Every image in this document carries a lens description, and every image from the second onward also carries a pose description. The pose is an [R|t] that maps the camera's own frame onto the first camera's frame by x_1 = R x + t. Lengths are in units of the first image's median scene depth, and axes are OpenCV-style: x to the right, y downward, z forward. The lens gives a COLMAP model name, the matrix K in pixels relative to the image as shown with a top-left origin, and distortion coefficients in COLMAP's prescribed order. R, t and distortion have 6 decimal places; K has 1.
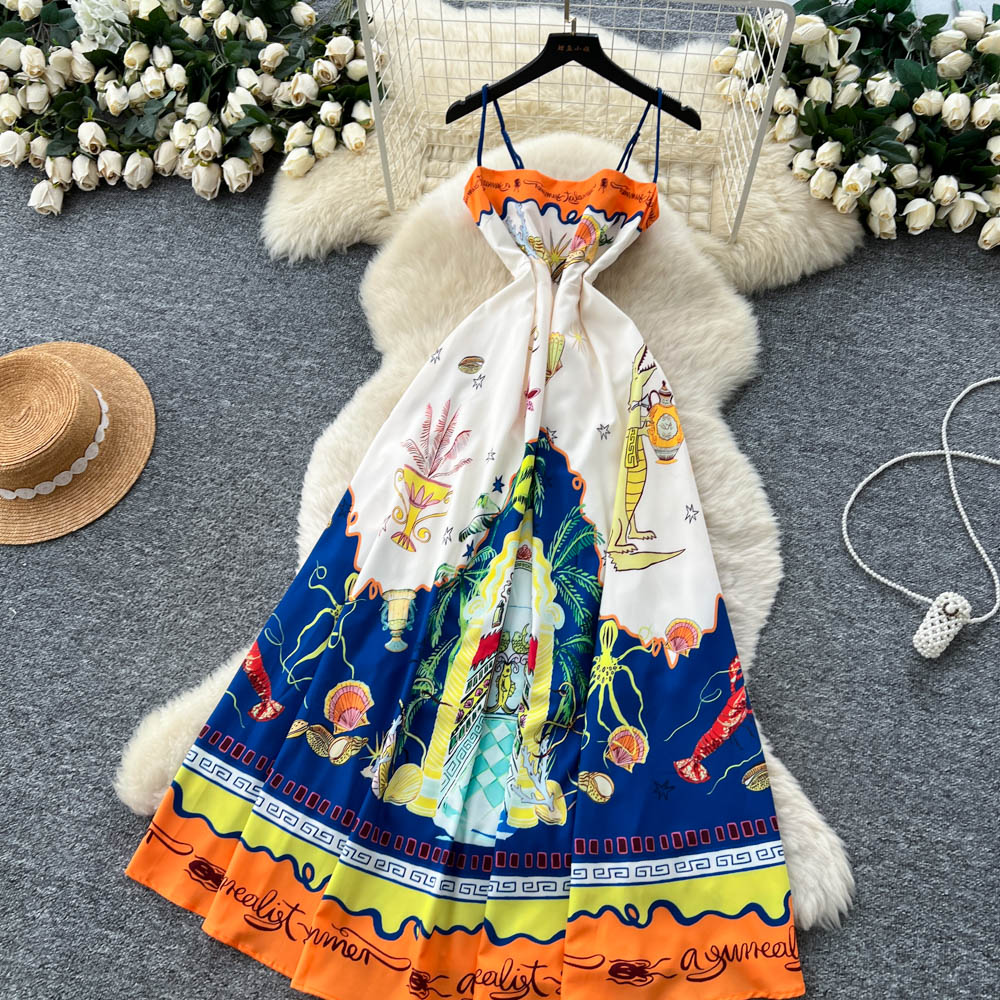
lens RADIAL K [[951.0, 0, 483.5], [0, 951.0, 515.4], [0, 0, 1]] dist [0.040785, -0.053769]
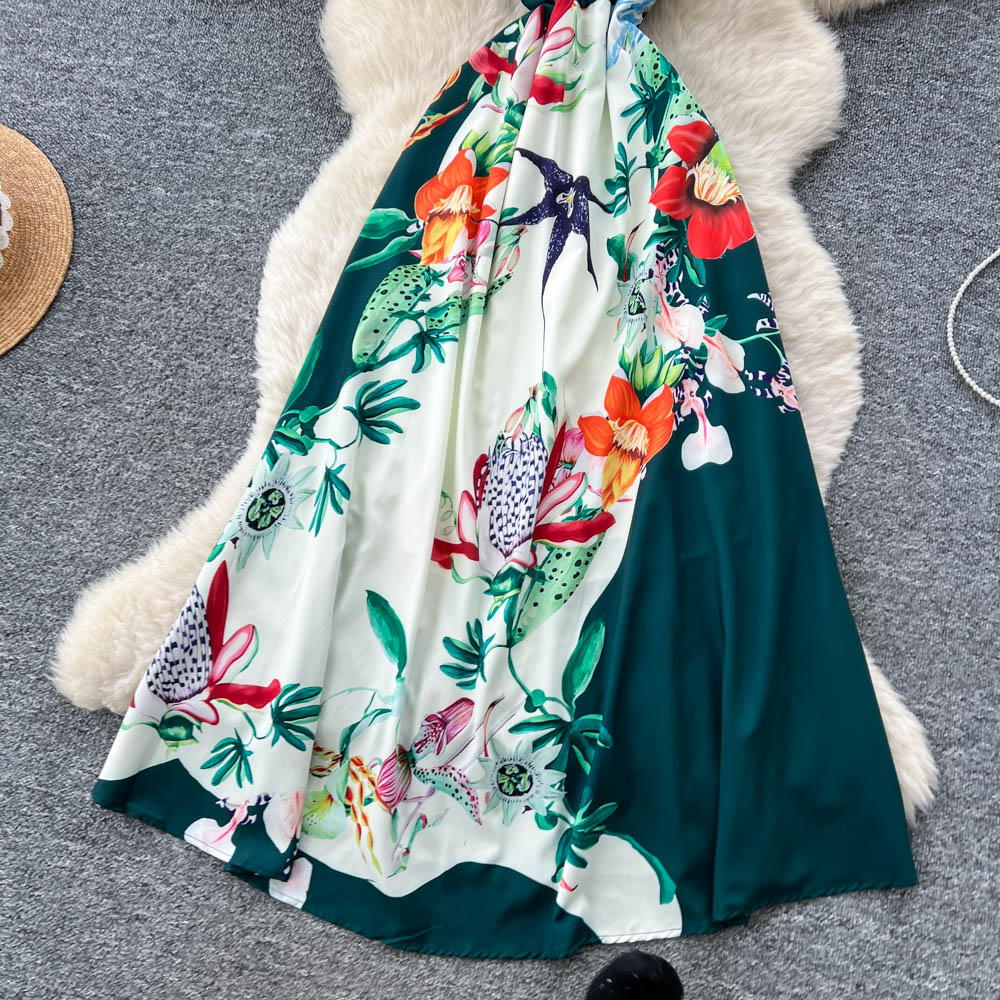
lens RADIAL K [[960.0, 0, 501.8], [0, 960.0, 501.1], [0, 0, 1]] dist [0.016367, -0.009803]
pose [[0.999520, -0.027840, -0.013622, 0.016133], [0.030124, 0.976026, 0.215560, -0.034715], [0.007294, -0.215867, 0.976396, 0.192010]]
